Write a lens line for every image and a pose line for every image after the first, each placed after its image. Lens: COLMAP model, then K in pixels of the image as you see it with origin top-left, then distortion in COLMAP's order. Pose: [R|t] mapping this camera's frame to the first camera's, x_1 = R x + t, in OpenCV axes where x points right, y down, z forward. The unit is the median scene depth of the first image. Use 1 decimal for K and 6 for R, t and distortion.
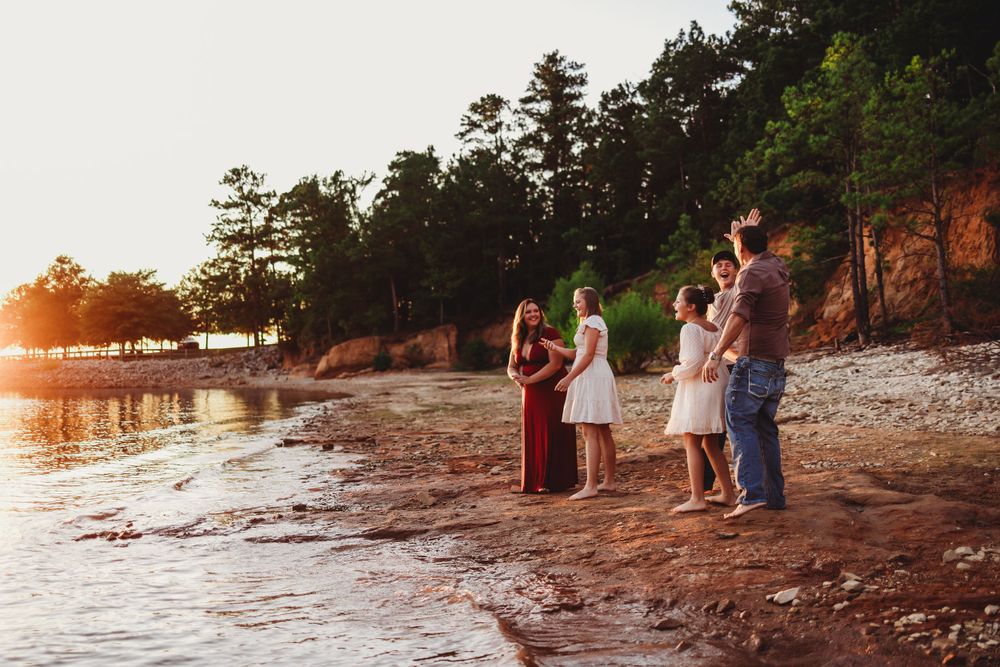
lens RADIAL K [[987.9, 0, 480.5], [0, 987.9, 335.9], [0, 0, 1]] dist [0.011159, 0.008490]
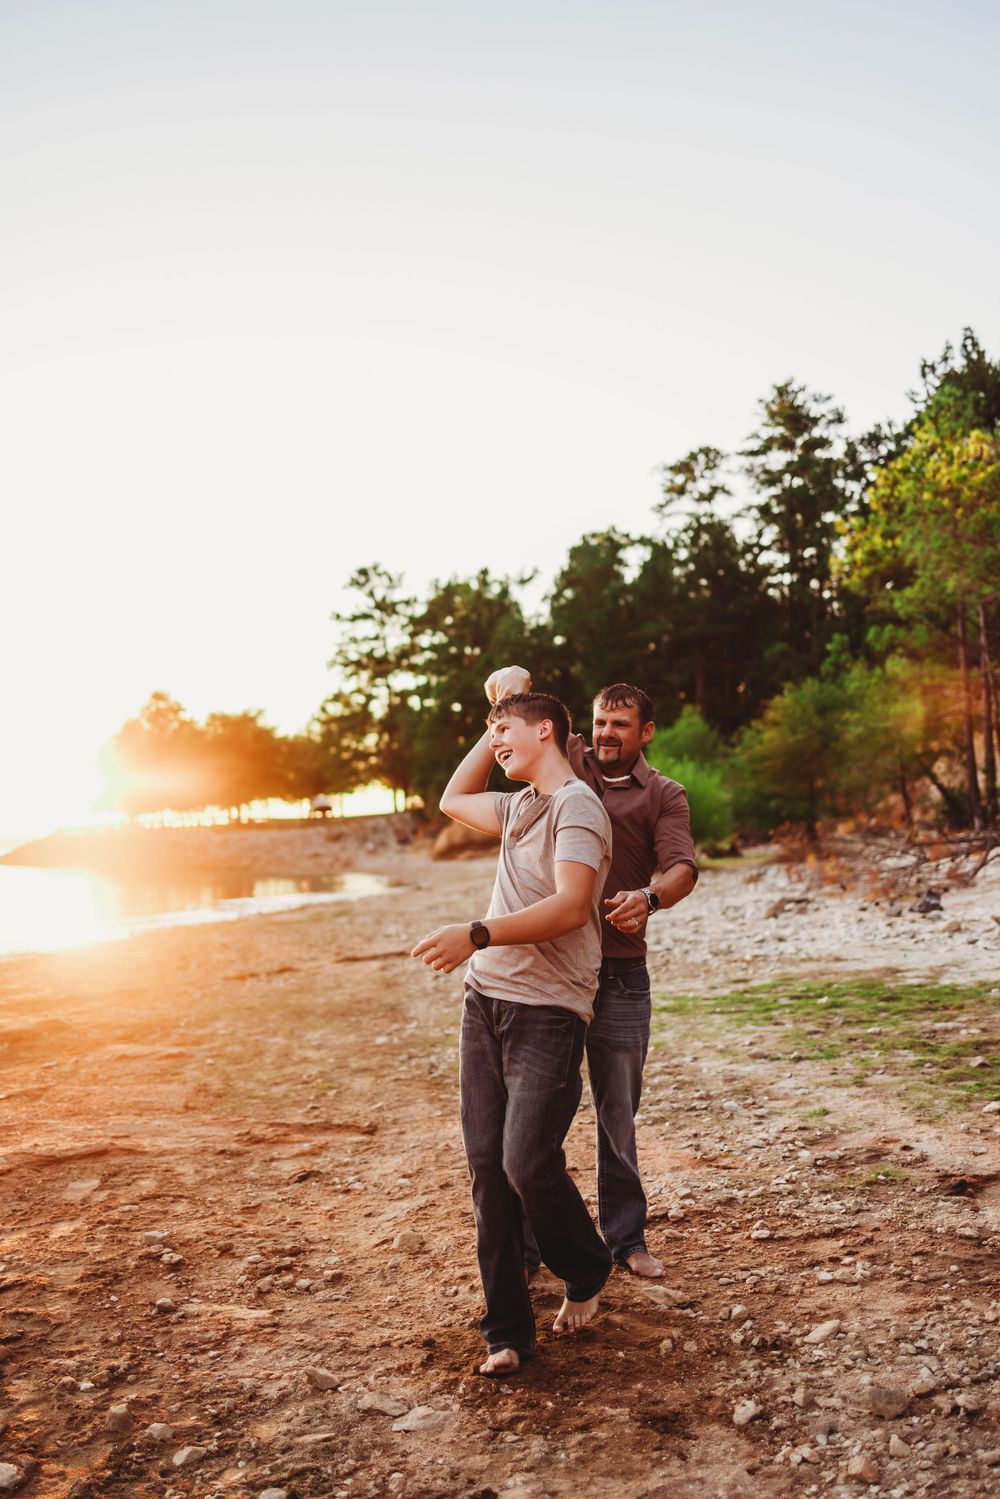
lens RADIAL K [[1480.9, 0, 500.0], [0, 1480.9, 749.5], [0, 0, 1]] dist [0.011159, 0.008490]
pose [[0.971885, -0.014751, -0.234994, 0.104487], [0.009752, 0.999701, -0.022417, -0.009831], [0.235255, 0.019495, 0.971738, -0.032159]]
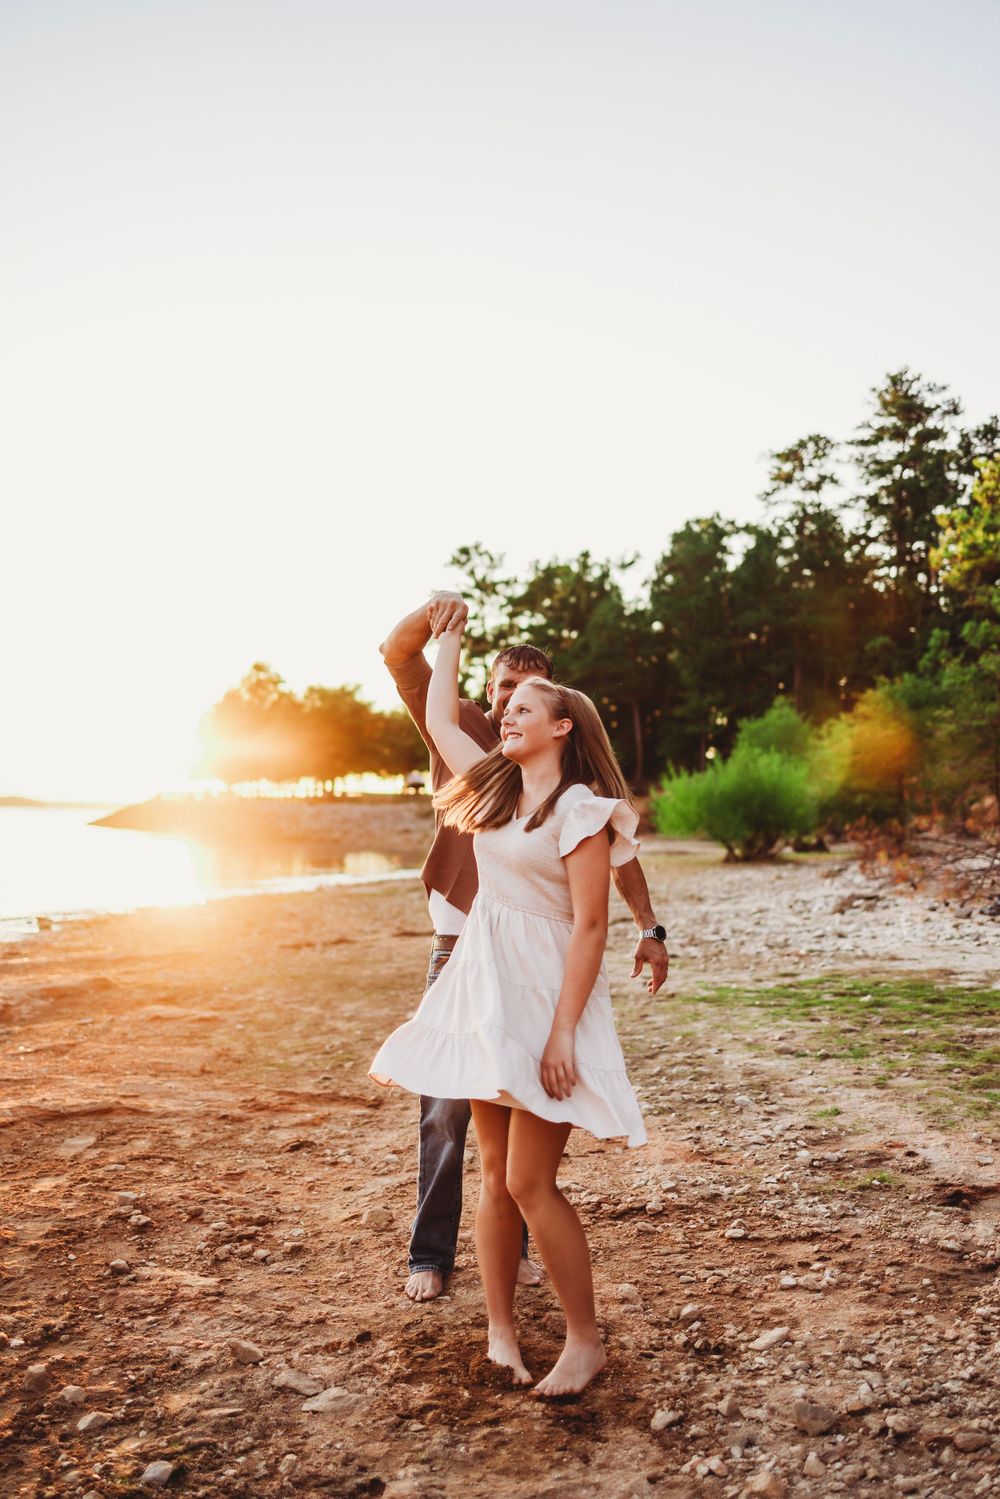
lens RADIAL K [[1480.9, 0, 500.0], [0, 1480.9, 749.5], [0, 0, 1]] dist [0.011159, 0.008490]
pose [[0.953807, 0.028000, -0.299114, 0.107799], [-0.032510, 0.999420, -0.010114, -0.009496], [0.298657, 0.019371, 0.954164, -0.029682]]
